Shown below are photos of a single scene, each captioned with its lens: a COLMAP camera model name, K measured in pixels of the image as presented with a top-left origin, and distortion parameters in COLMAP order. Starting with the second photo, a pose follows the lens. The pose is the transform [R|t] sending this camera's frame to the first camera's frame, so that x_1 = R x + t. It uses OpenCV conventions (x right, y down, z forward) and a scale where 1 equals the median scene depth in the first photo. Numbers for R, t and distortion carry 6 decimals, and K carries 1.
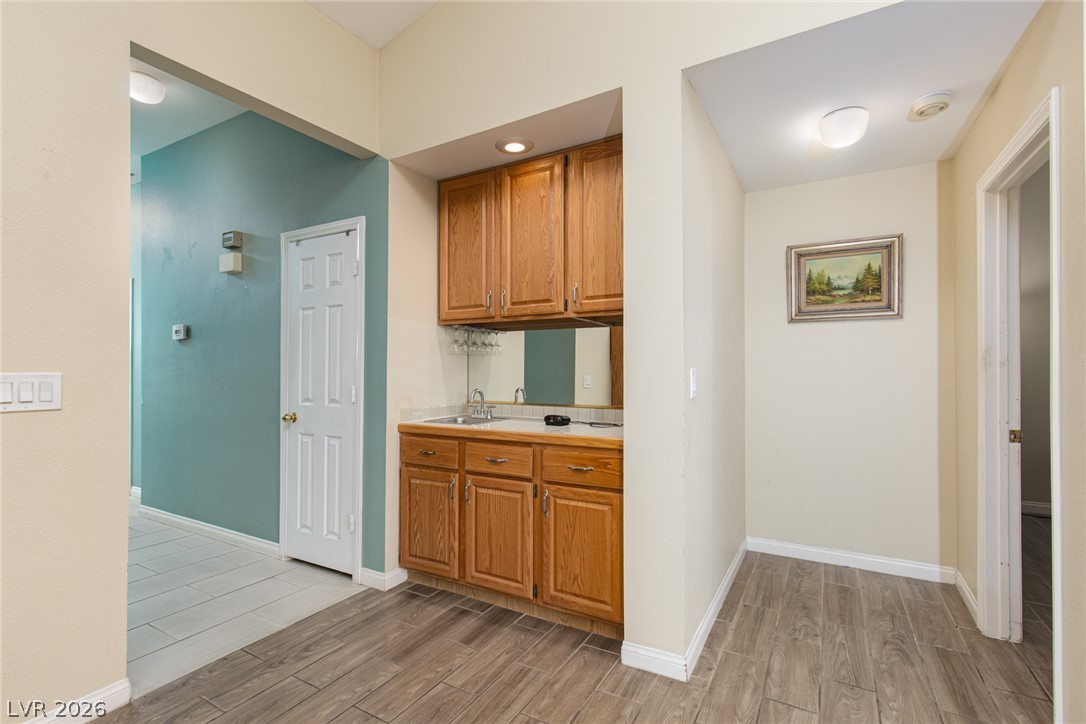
lens RADIAL K [[487.5, 0, 542.8], [0, 487.5, 367.4], [0, 0, 1]] dist [0.003009, -0.002516]
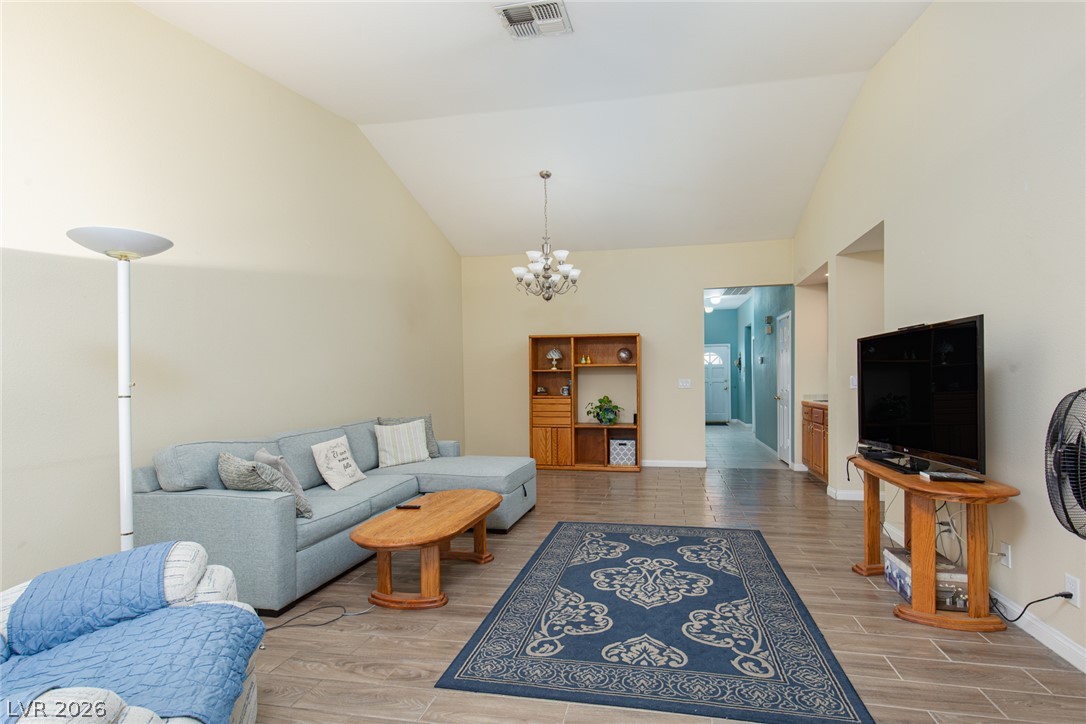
lens RADIAL K [[487.5, 0, 542.9], [0, 487.5, 370.2], [0, 0, 1]] dist [0.003009, -0.002516]
pose [[0.273375, -0.018185, -0.961736, 1.560572], [0.015751, 0.999772, -0.014426, -0.014353], [0.961778, -0.011205, 0.273599, -0.778193]]
